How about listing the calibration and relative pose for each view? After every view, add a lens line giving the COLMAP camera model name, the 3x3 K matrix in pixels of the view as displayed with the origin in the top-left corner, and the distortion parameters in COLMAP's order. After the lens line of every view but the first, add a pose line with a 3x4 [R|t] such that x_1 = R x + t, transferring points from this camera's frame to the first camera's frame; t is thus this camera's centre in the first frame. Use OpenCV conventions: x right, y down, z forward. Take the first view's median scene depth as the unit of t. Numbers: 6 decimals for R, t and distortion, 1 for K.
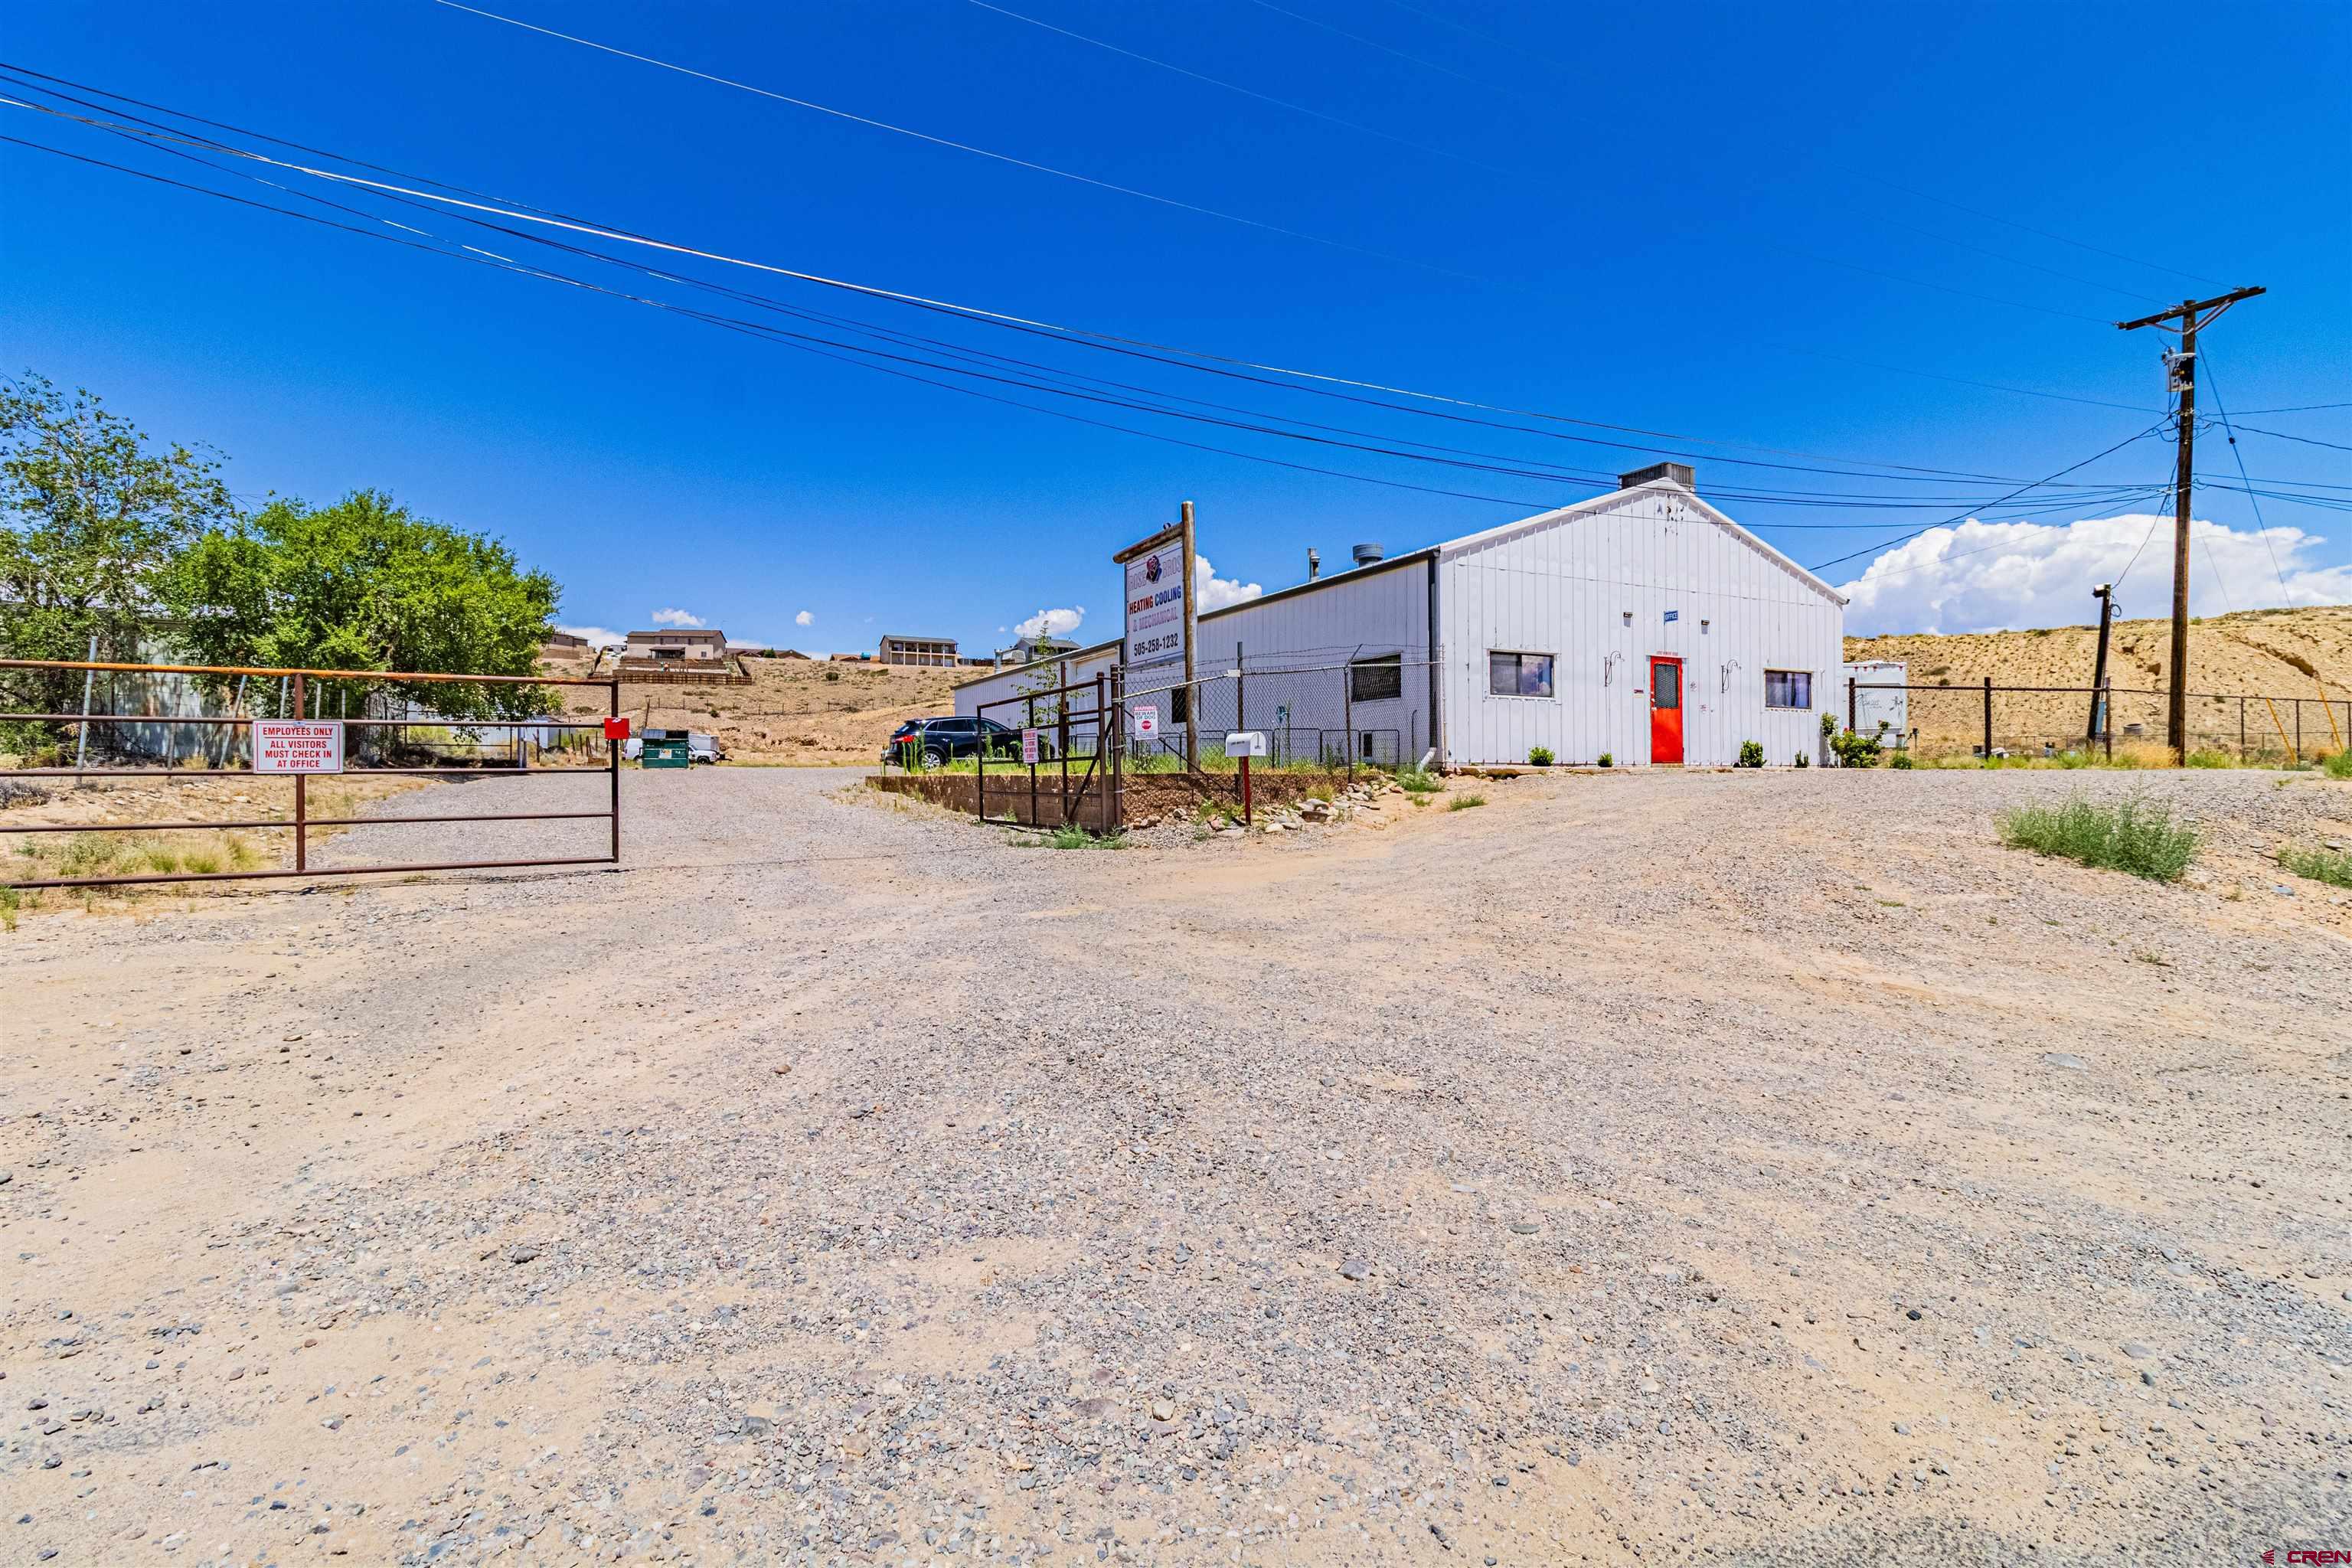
lens RADIAL K [[1082.8, 0, 1189.6], [0, 1082.8, 759.7], [0, 0, 1]] dist [0.004039, -0.001079]
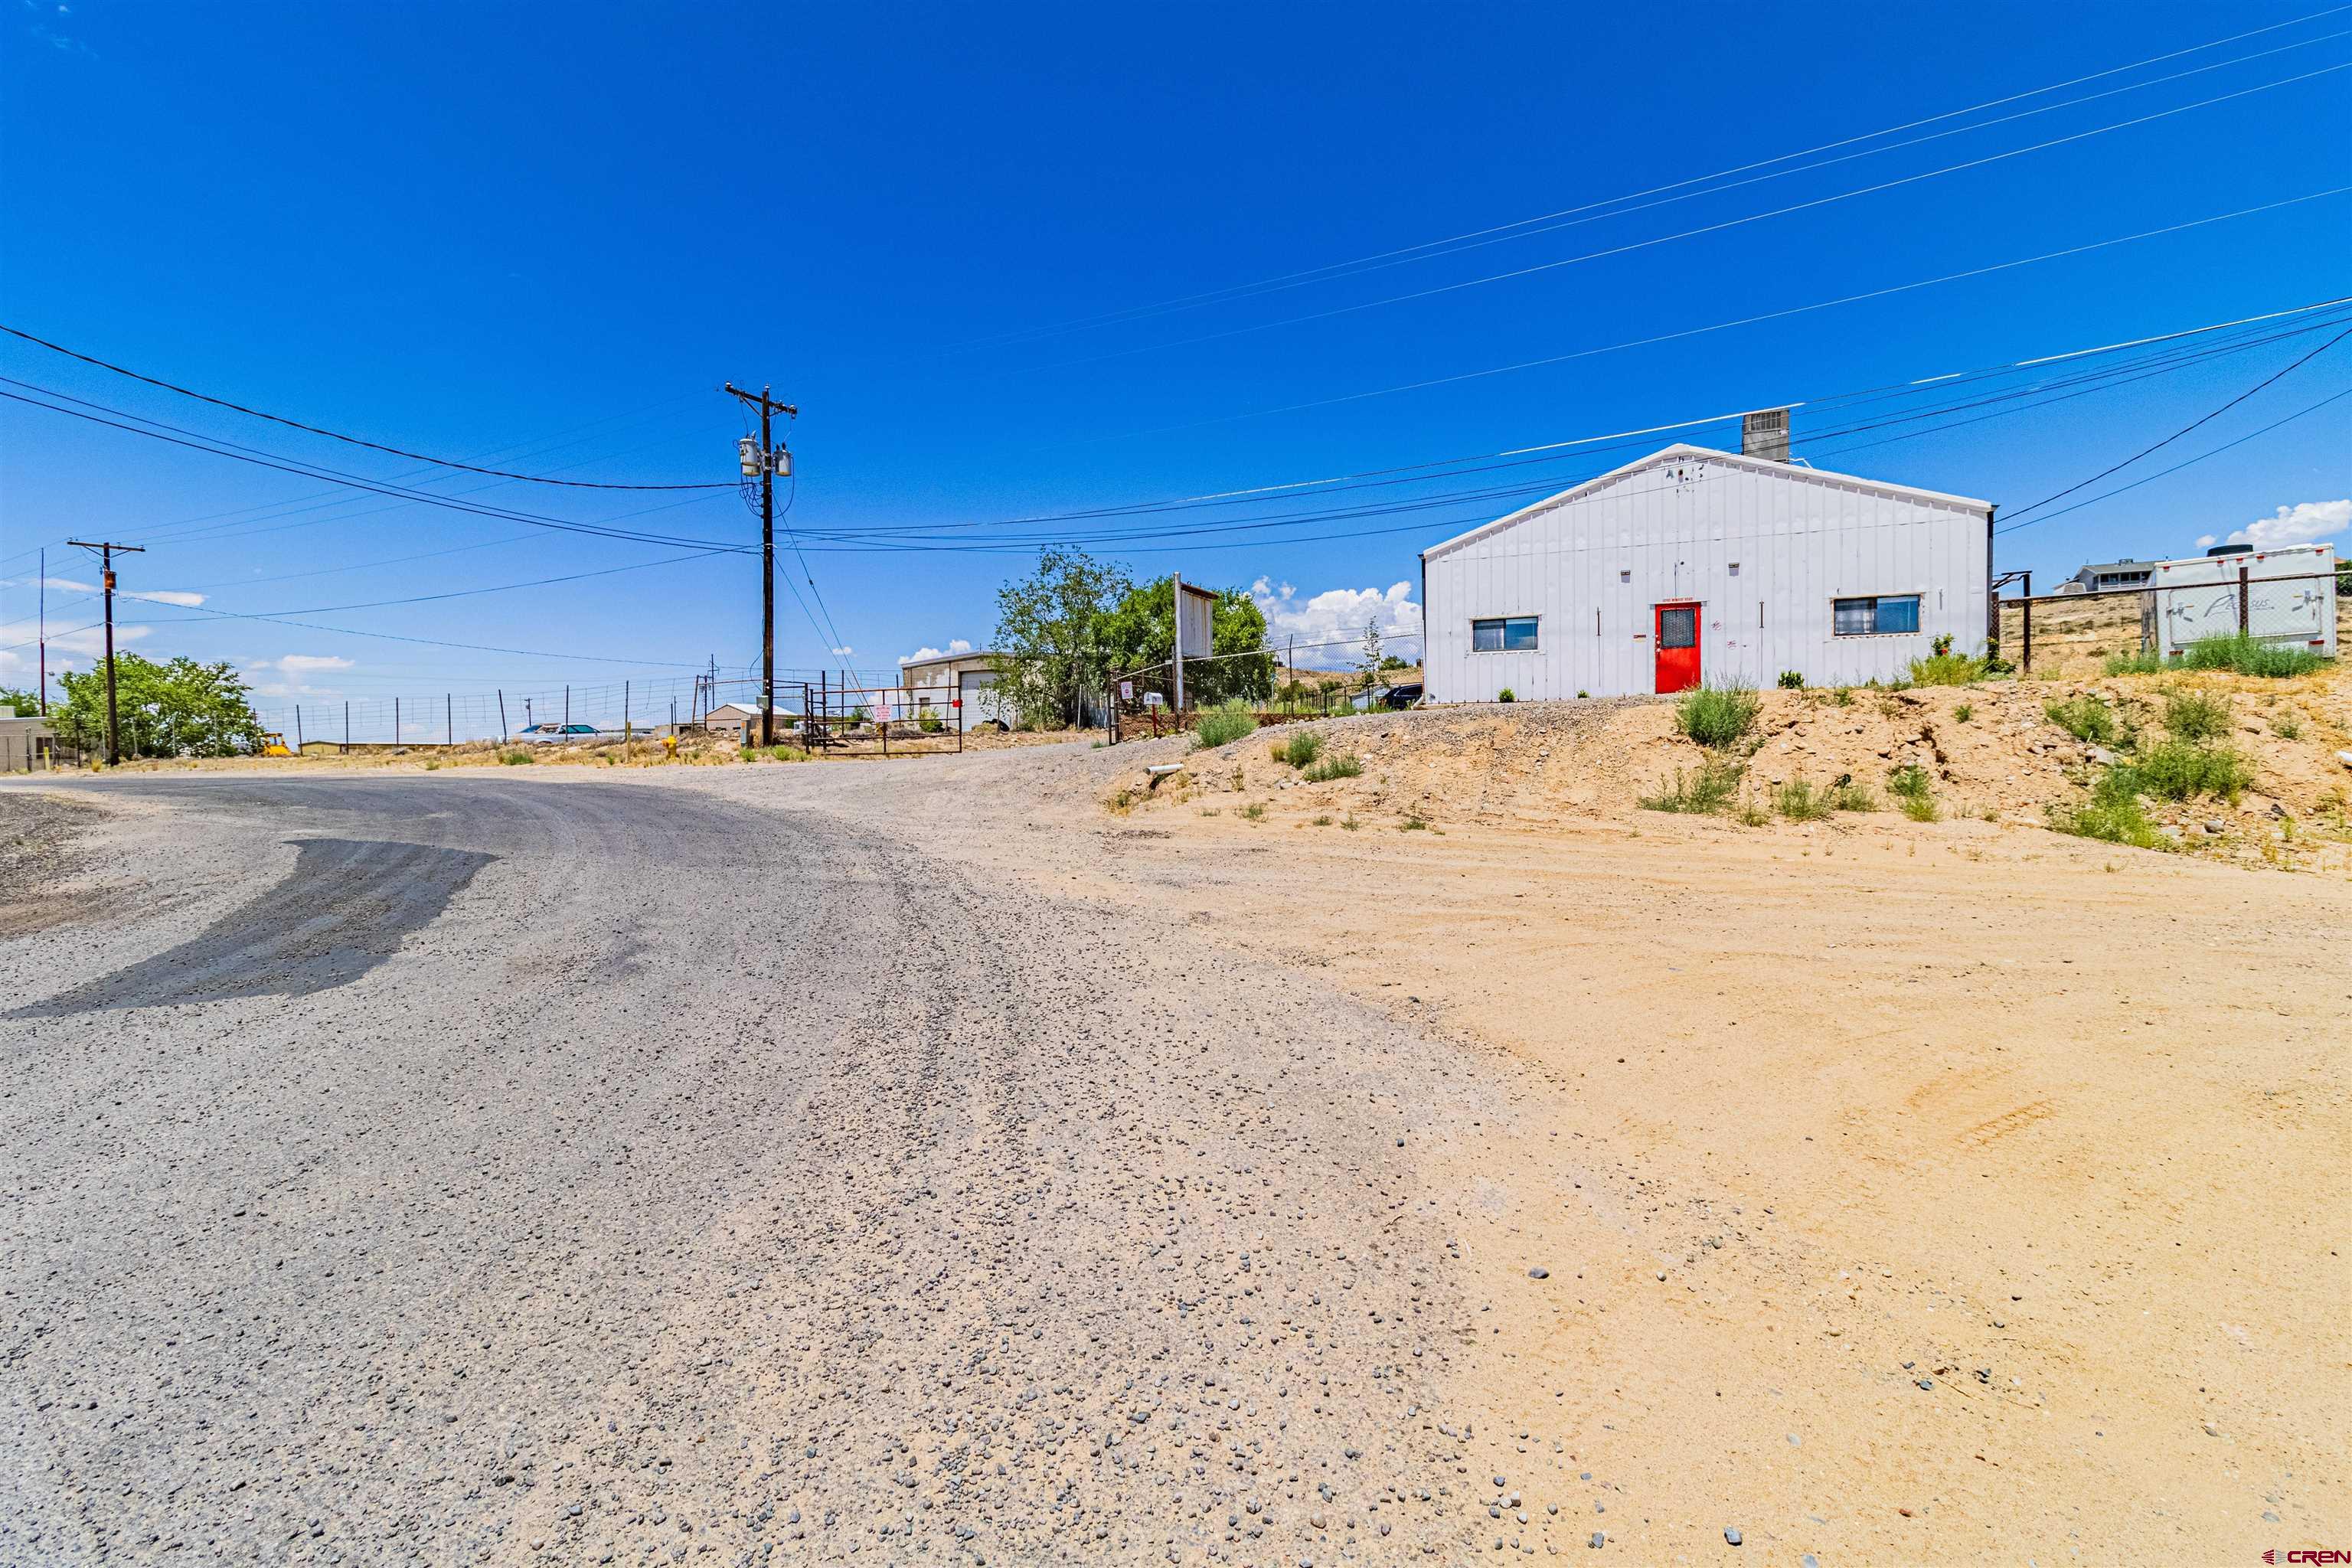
lens RADIAL K [[1082.8, 0, 1189.6], [0, 1082.8, 759.7], [0, 0, 1]] dist [0.004039, -0.001079]
pose [[0.596724, 0.004763, -0.802432, 1.052179], [0.018347, 0.999640, 0.019577, 0.038358], [0.802237, -0.026404, 0.596422, -0.097724]]
